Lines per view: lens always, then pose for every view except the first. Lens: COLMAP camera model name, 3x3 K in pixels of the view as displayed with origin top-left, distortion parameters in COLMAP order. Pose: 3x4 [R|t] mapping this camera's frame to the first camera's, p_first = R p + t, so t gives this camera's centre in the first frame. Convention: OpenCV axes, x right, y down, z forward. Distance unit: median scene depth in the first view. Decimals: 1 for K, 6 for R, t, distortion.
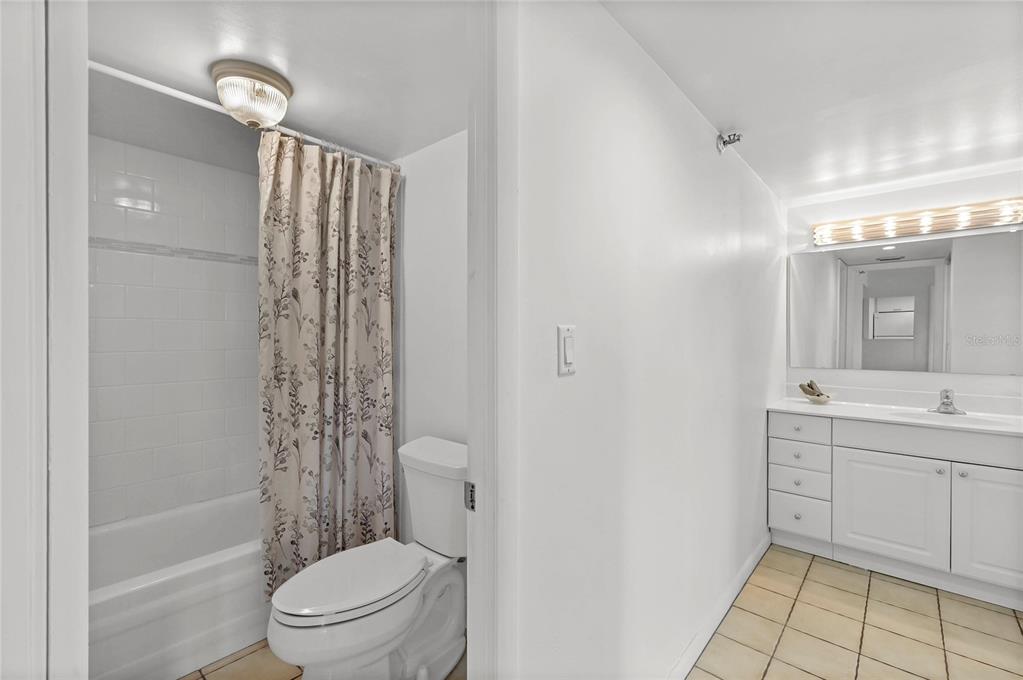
lens RADIAL K [[441.8, 0, 505.5], [0, 441.8, 336.2], [0, 0, 1]] dist [-0.001588, 0.000121]
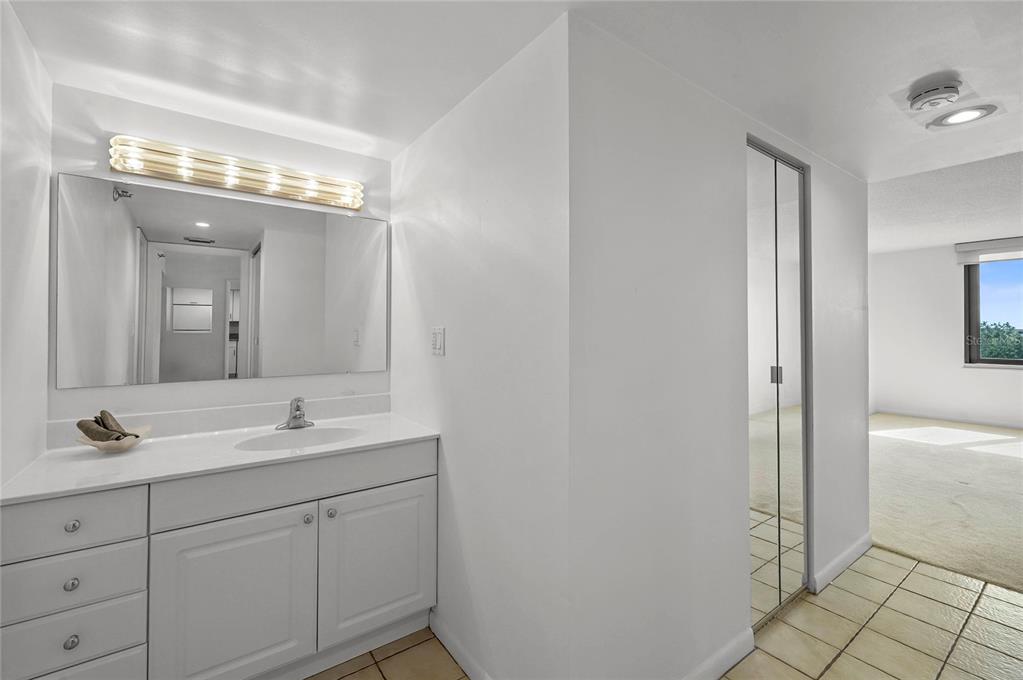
lens RADIAL K [[441.8, 0, 506.8], [0, 441.8, 326.7], [0, 0, 1]] dist [-0.001588, 0.000121]
pose [[0.205426, 0.008678, 0.978634, 0.260430], [0.000639, 0.999959, -0.009001, 0.002270], [-0.978672, 0.002474, 0.205412, 0.398025]]
